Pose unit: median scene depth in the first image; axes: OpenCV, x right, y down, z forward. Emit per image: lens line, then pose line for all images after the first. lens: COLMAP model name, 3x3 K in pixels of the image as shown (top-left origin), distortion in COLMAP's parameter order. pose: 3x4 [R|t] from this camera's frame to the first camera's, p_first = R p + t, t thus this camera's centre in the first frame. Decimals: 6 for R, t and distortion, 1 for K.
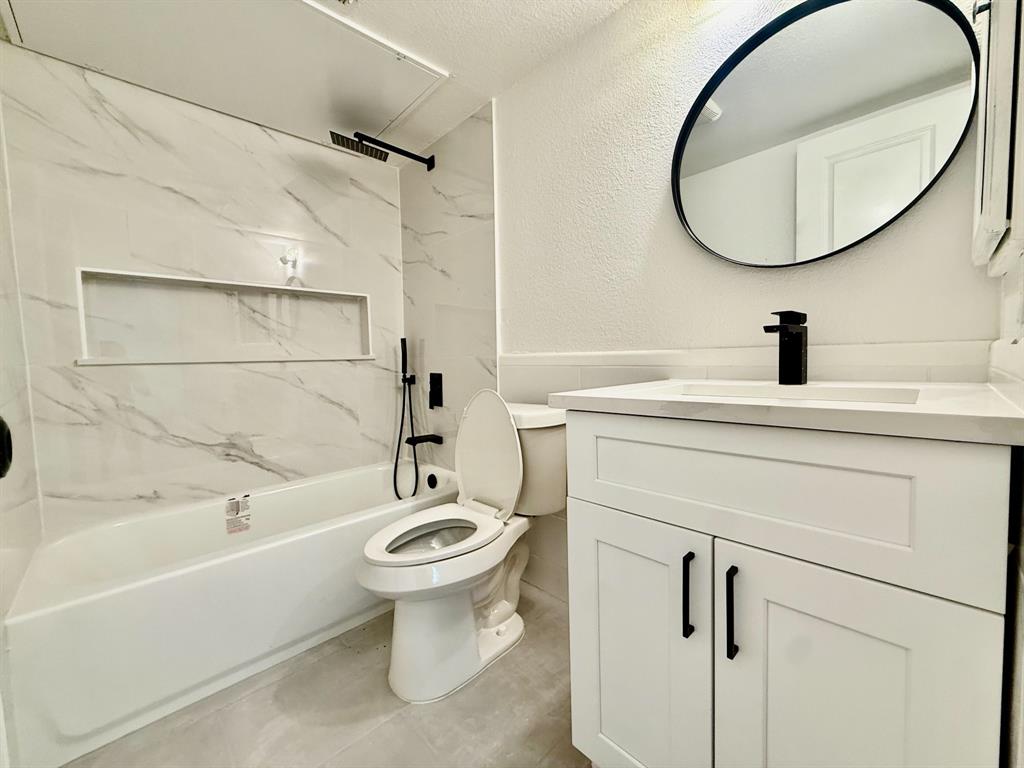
lens RADIAL K [[408.9, 0, 510.6], [0, 408.9, 383.4], [0, 0, 1]] dist [-0.000950, -0.000777]
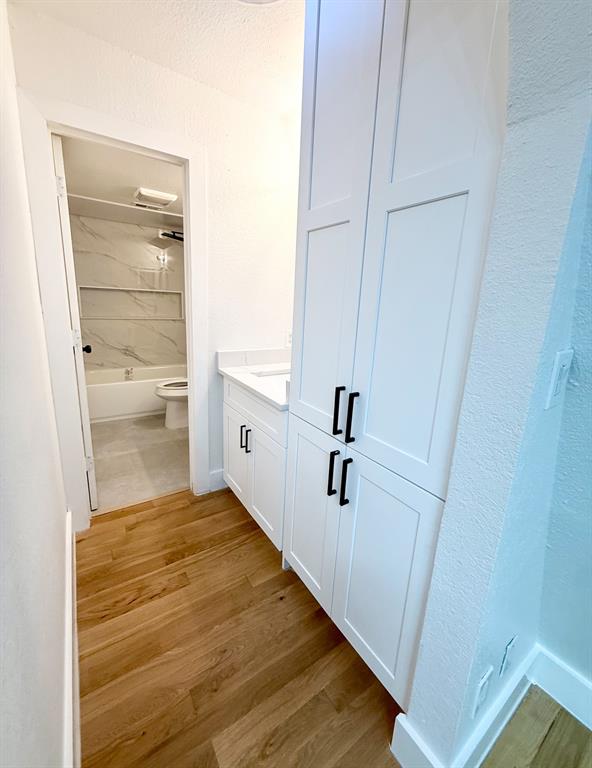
lens RADIAL K [[318.3, 0, 307.3], [0, 318.3, 381.2], [0, 0, 1]] dist [-0.016882, 0.000186]
pose [[0.984512, 0.125173, -0.122752, 0.800291], [-0.100937, 0.977179, 0.186902, -0.163475], [0.143346, -0.171617, 0.974679, -0.935635]]
